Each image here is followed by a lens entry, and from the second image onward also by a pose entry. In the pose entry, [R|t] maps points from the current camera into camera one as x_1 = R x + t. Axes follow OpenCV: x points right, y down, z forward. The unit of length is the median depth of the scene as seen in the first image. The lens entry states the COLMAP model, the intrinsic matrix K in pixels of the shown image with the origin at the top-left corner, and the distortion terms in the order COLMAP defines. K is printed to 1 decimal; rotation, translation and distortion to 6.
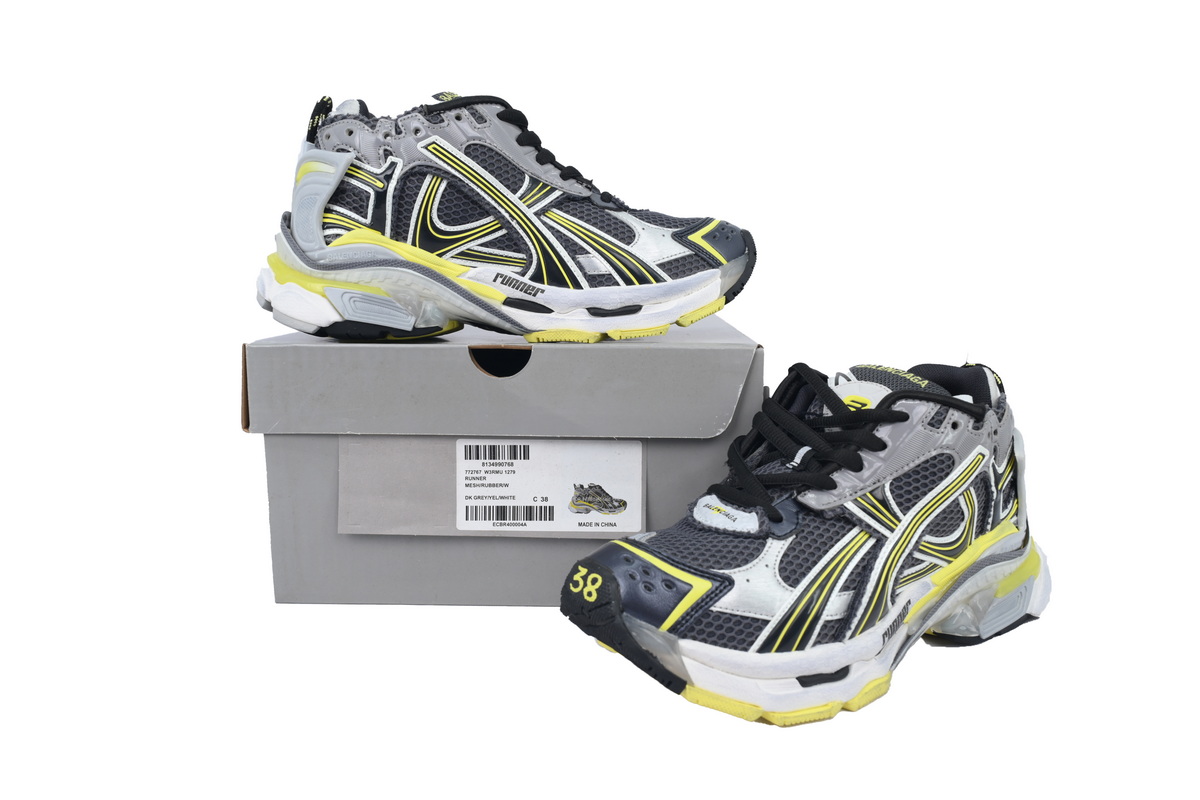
lens RADIAL K [[924.1, 0, 600.0], [0, 924.1, 400.0], [0, 0, 1]] dist [0.004800, 0.001277]
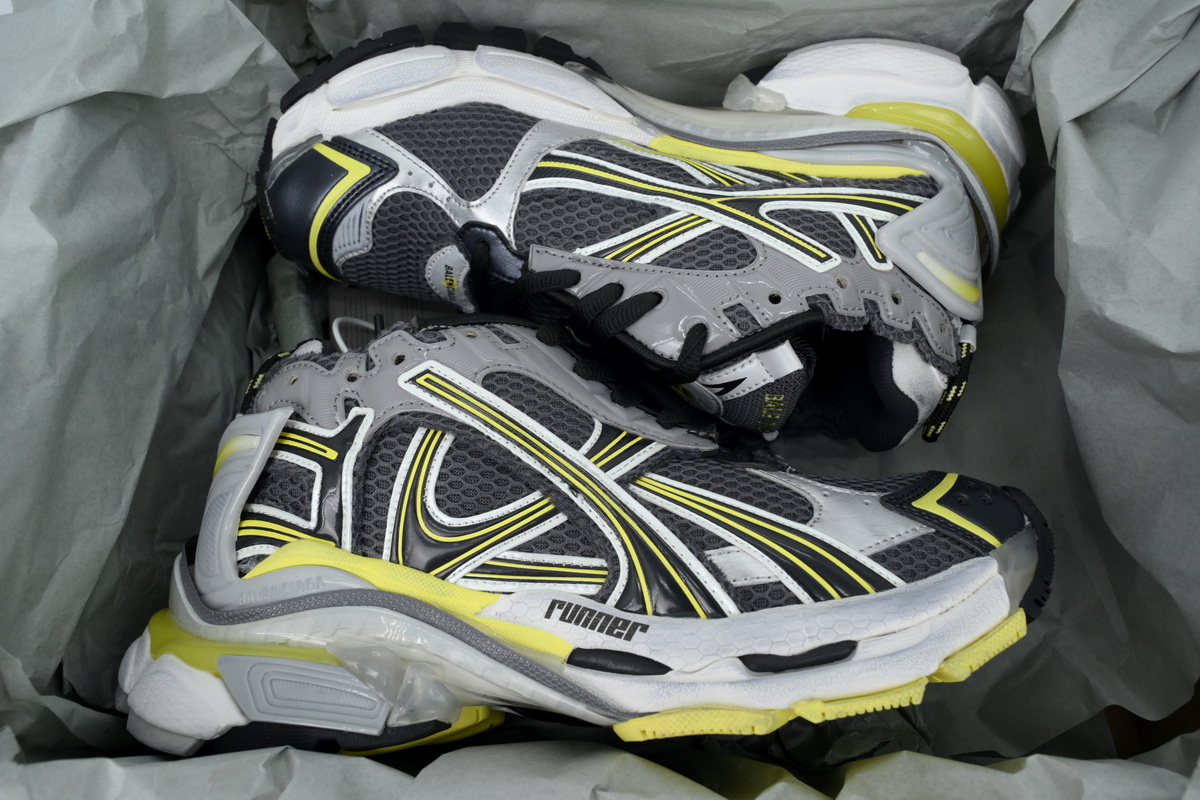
lens RADIAL K [[924.1, 0, 600.0], [0, 924.1, 400.0], [0, 0, 1]] dist [0.004800, 0.001277]
pose [[0.991234, -0.103581, -0.082018, -0.032750], [0.064109, 0.919881, -0.386921, -0.041202], [0.115525, 0.378271, 0.918458, 0.500160]]
